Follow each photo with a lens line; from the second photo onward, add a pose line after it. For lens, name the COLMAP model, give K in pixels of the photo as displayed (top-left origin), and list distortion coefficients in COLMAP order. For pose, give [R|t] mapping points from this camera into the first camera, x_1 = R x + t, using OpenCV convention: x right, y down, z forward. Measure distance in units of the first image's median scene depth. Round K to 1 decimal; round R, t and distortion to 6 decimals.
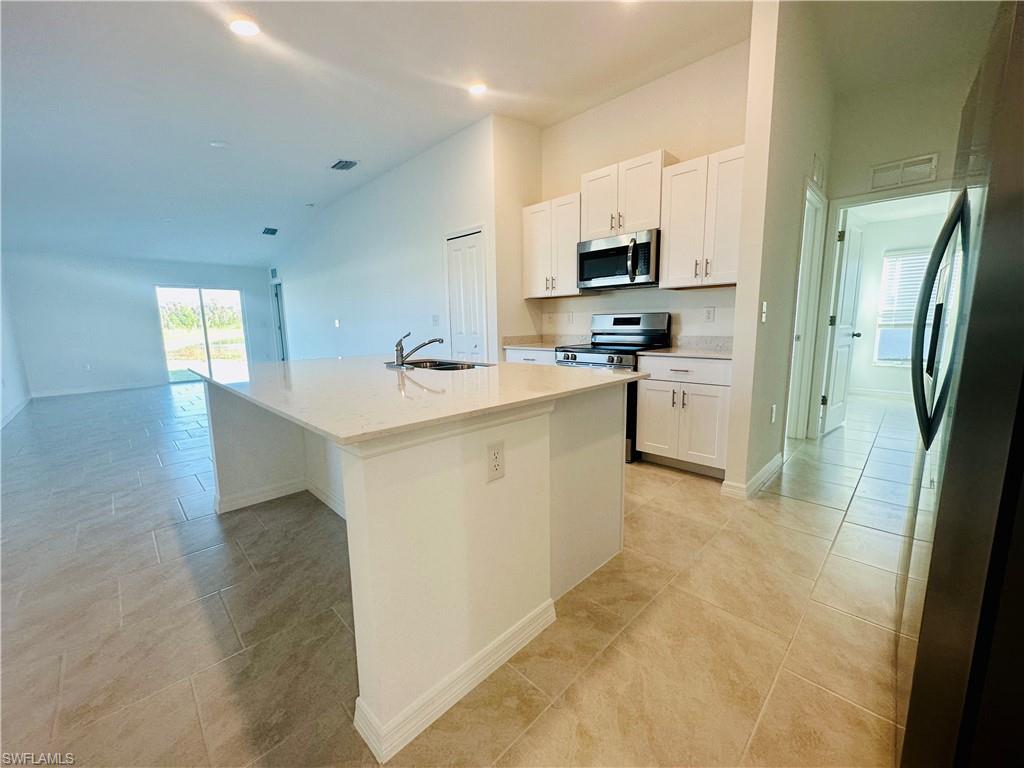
lens RADIAL K [[409.7, 0, 512.0], [0, 409.7, 384.0], [0, 0, 1]] dist [-0.000461, -0.000199]
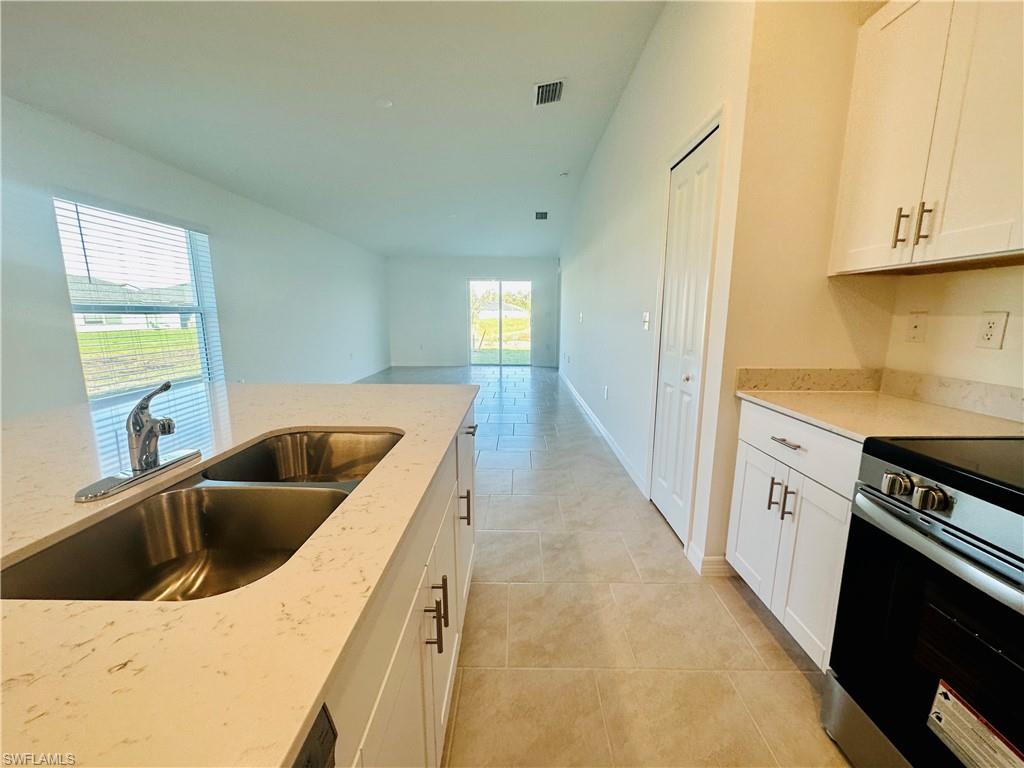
lens RADIAL K [[409.7, 0, 512.0], [0, 409.7, 384.0], [0, 0, 1]] dist [-0.000461, -0.000199]
pose [[0.700815, 0.141715, -0.699125, 0.131594], [-0.122082, 0.989436, 0.078184, -0.122175], [0.702819, 0.030558, 0.710712, 0.625419]]
